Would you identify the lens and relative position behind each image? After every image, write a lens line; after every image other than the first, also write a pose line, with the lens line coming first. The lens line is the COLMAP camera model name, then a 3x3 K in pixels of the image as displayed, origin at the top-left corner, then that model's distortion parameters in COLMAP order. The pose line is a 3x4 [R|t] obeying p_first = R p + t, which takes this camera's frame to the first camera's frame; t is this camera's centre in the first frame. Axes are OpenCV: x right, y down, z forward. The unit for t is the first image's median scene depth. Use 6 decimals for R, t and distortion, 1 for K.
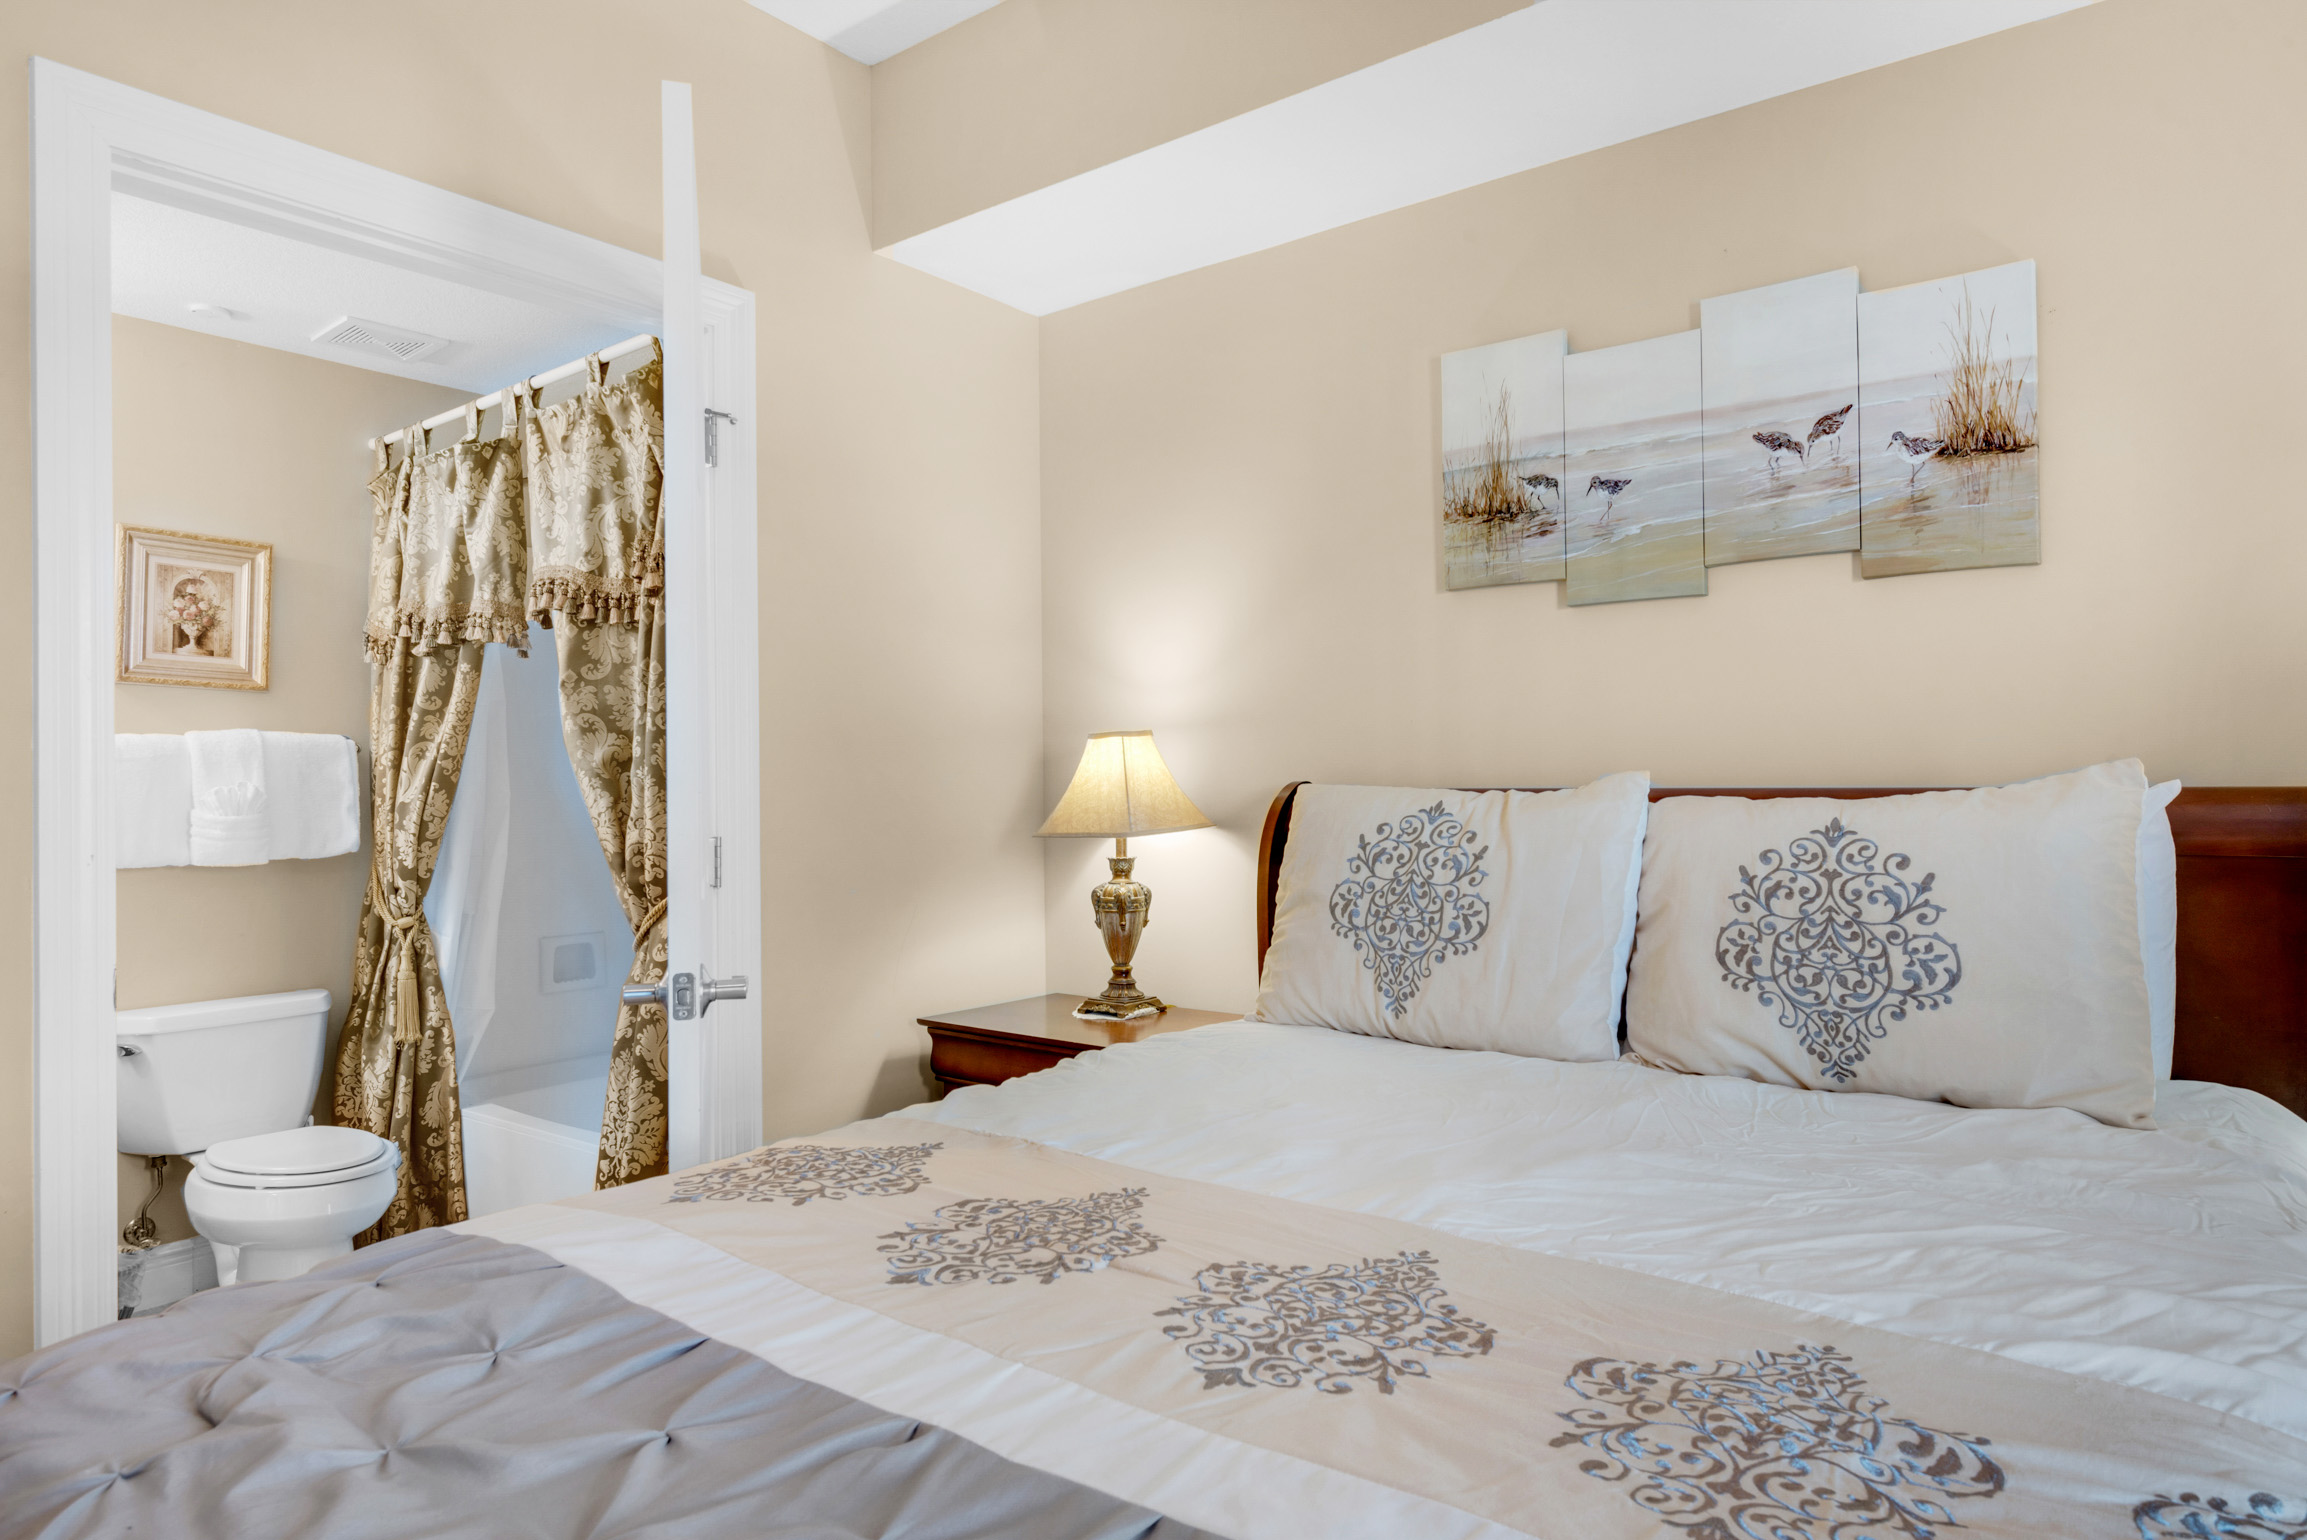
lens RADIAL K [[1389.9, 0, 1153.5], [0, 1389.9, 770.0], [0, 0, 1]] dist [0.006331, 0.000920]
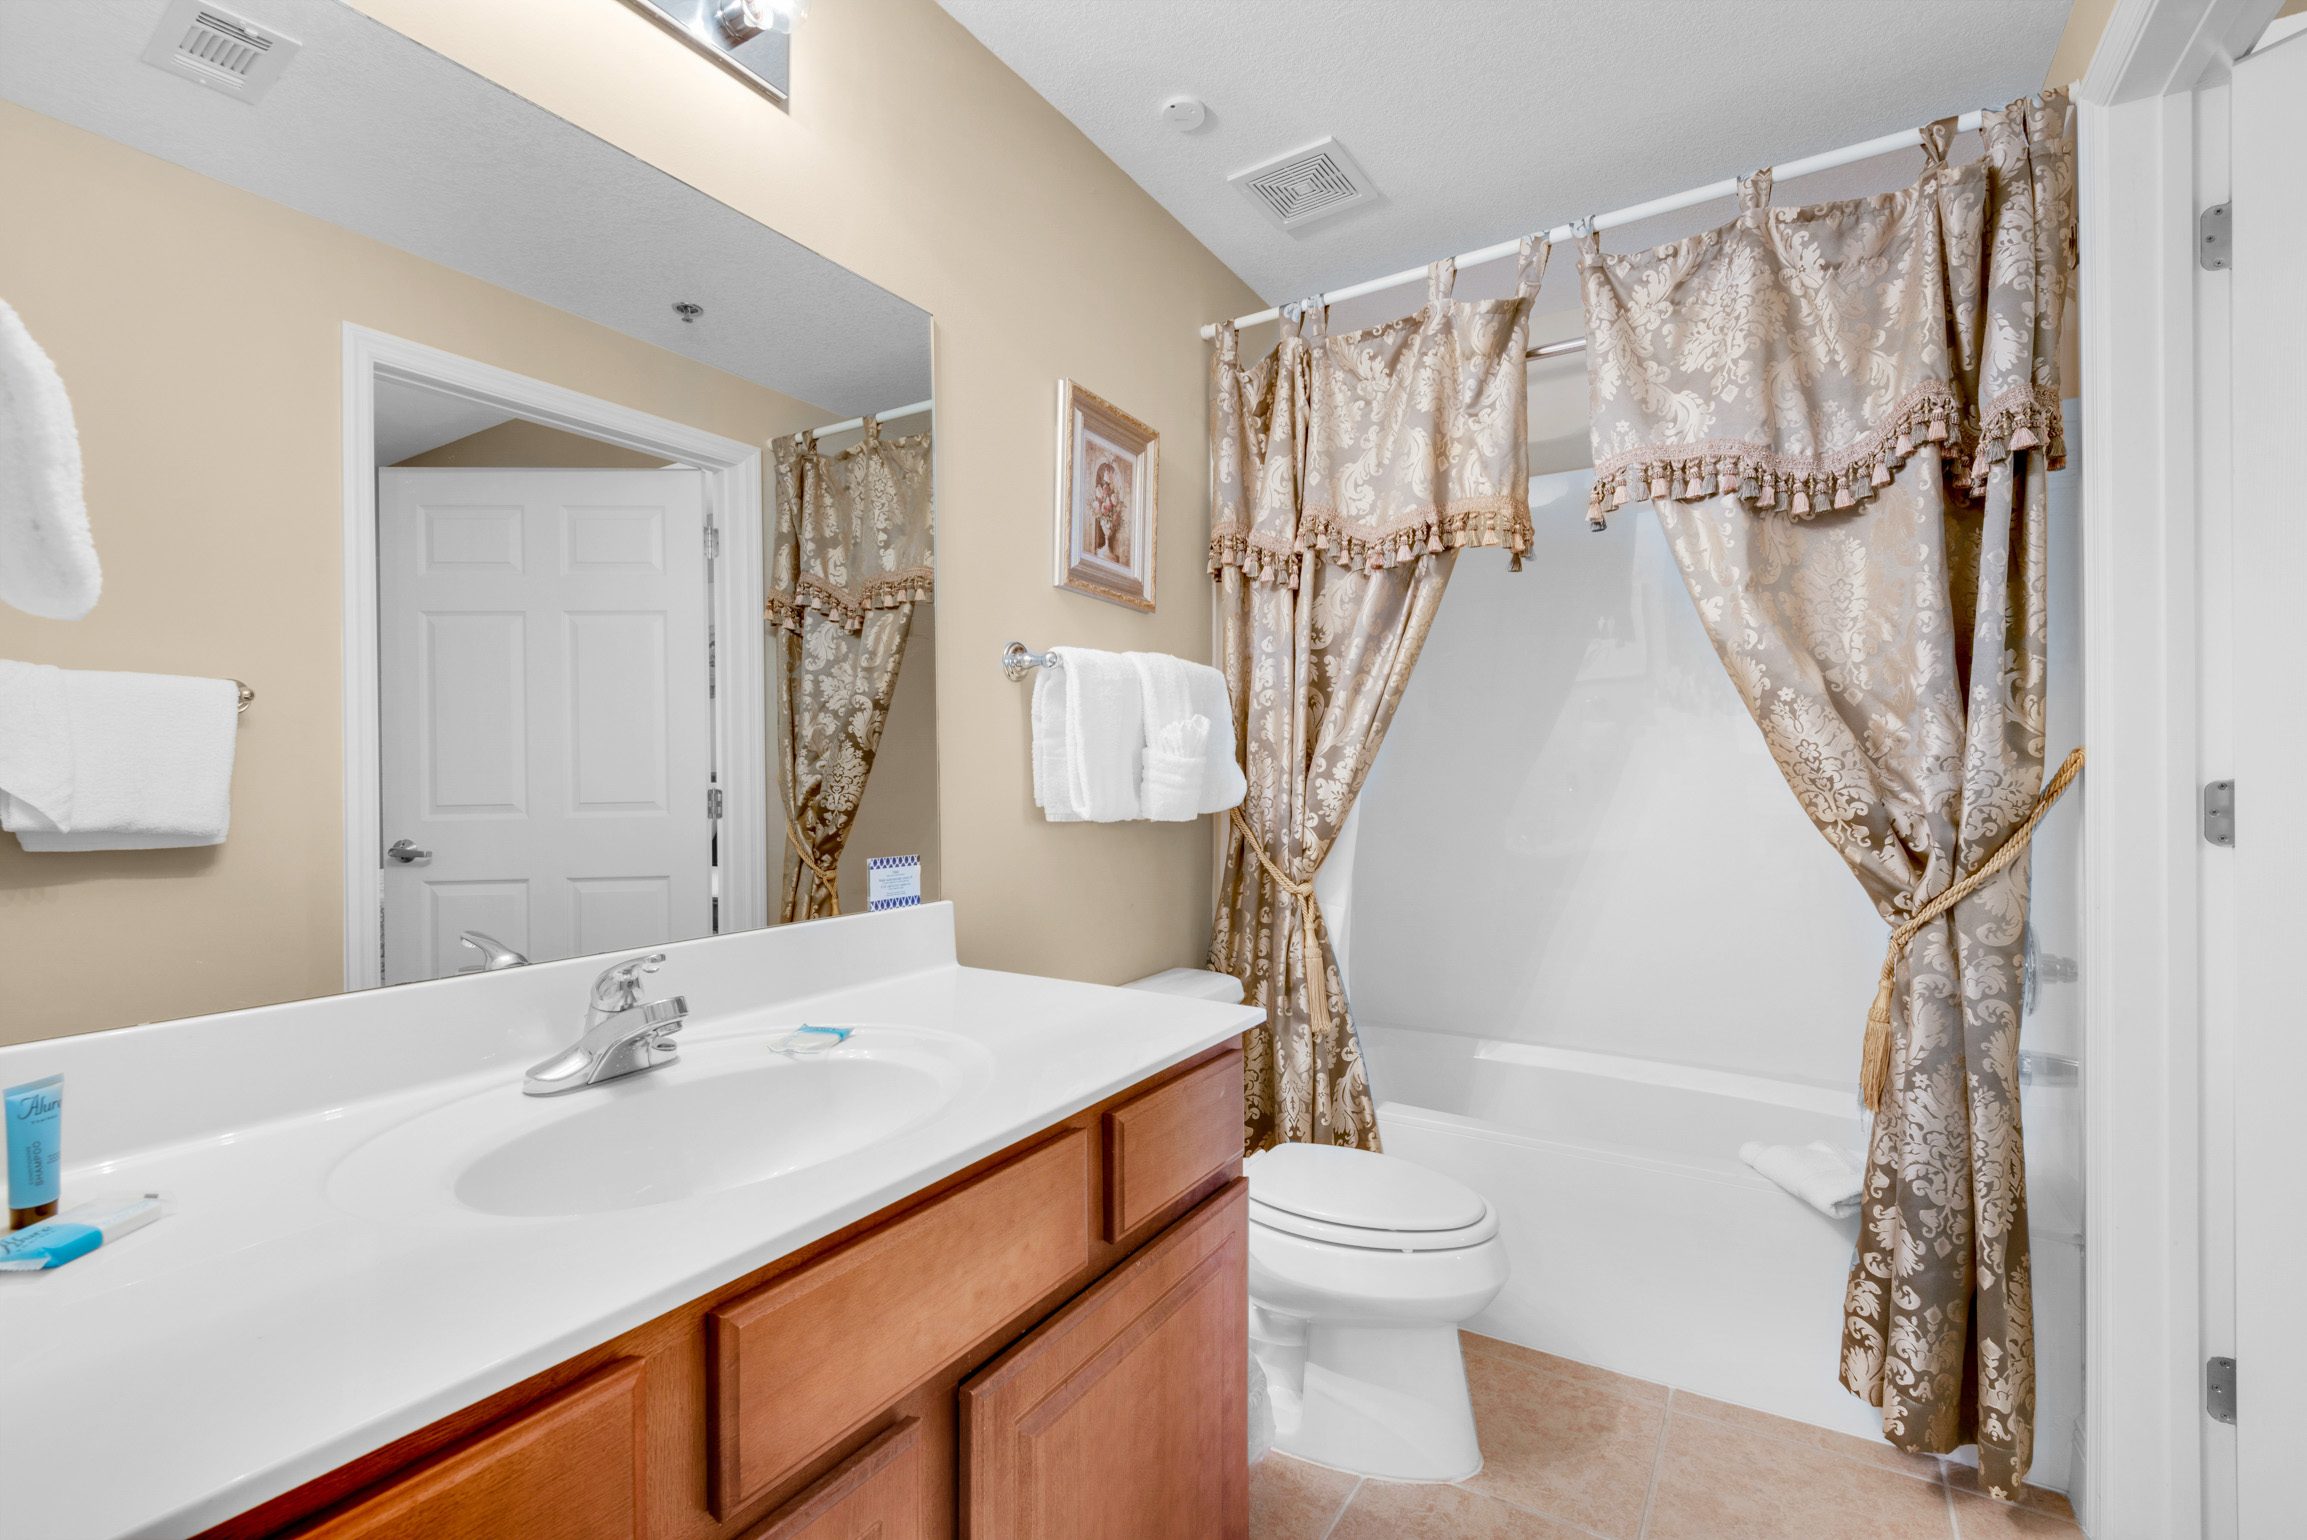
lens RADIAL K [[1045.2, 0, 1153.5], [0, 1045.2, 770.0], [0, 0, 1]] dist [0.039594, -0.025156]
pose [[0.994104, 0.007577, 0.108166, -0.732916], [-0.008061, 0.999959, 0.004038, 0.036620], [-0.108131, -0.004887, 0.994125, 0.399532]]
